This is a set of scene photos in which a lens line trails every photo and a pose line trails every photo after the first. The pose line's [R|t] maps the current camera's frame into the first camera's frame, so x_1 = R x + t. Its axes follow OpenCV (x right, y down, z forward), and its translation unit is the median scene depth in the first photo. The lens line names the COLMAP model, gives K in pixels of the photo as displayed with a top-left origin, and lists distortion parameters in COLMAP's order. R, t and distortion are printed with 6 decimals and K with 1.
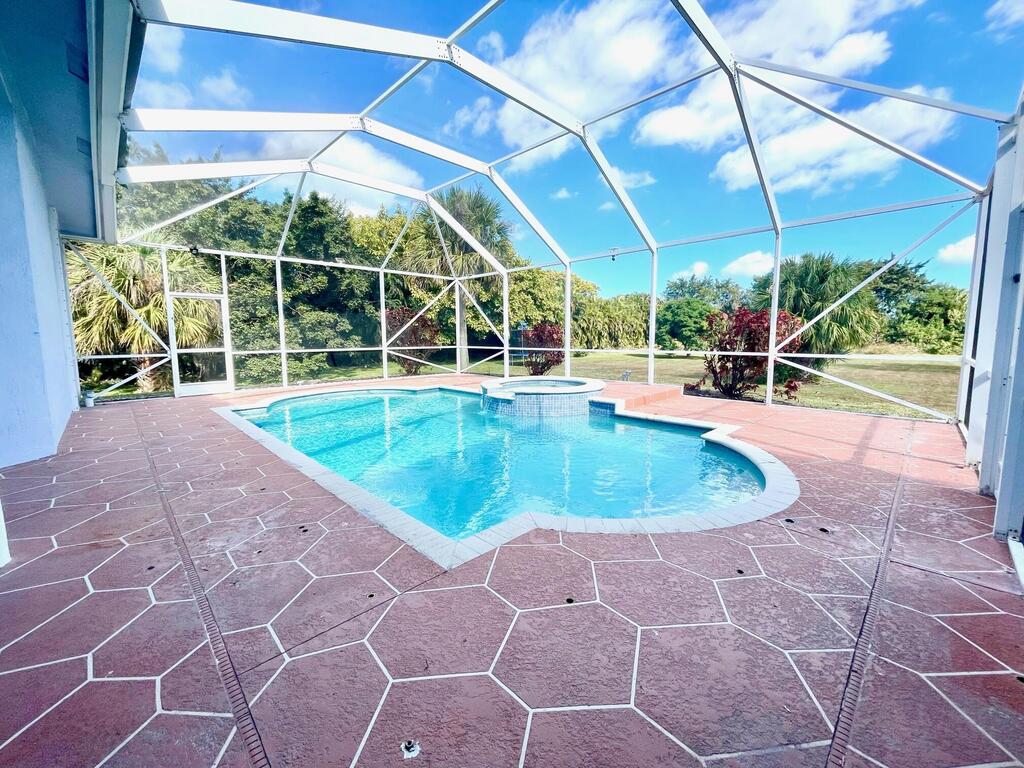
lens RADIAL K [[411.1, 0, 510.4], [0, 411.1, 379.0], [0, 0, 1]] dist [0.003676, -0.001074]
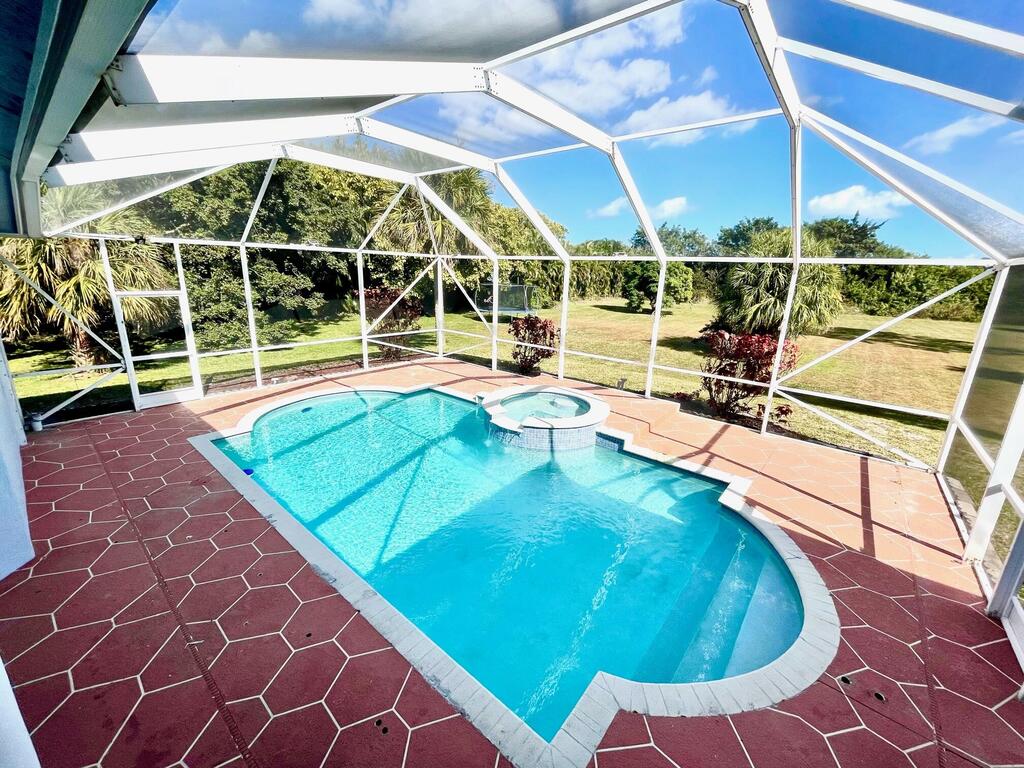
lens RADIAL K [[411.1, 0, 511.6], [0, 411.1, 381.8], [0, 0, 1]] dist [0.003676, -0.001074]
pose [[0.994827, 0.010690, 0.101022, -0.063058], [-0.026487, 0.987346, 0.156352, -0.118473], [-0.098073, -0.158219, 0.982521, 0.032392]]
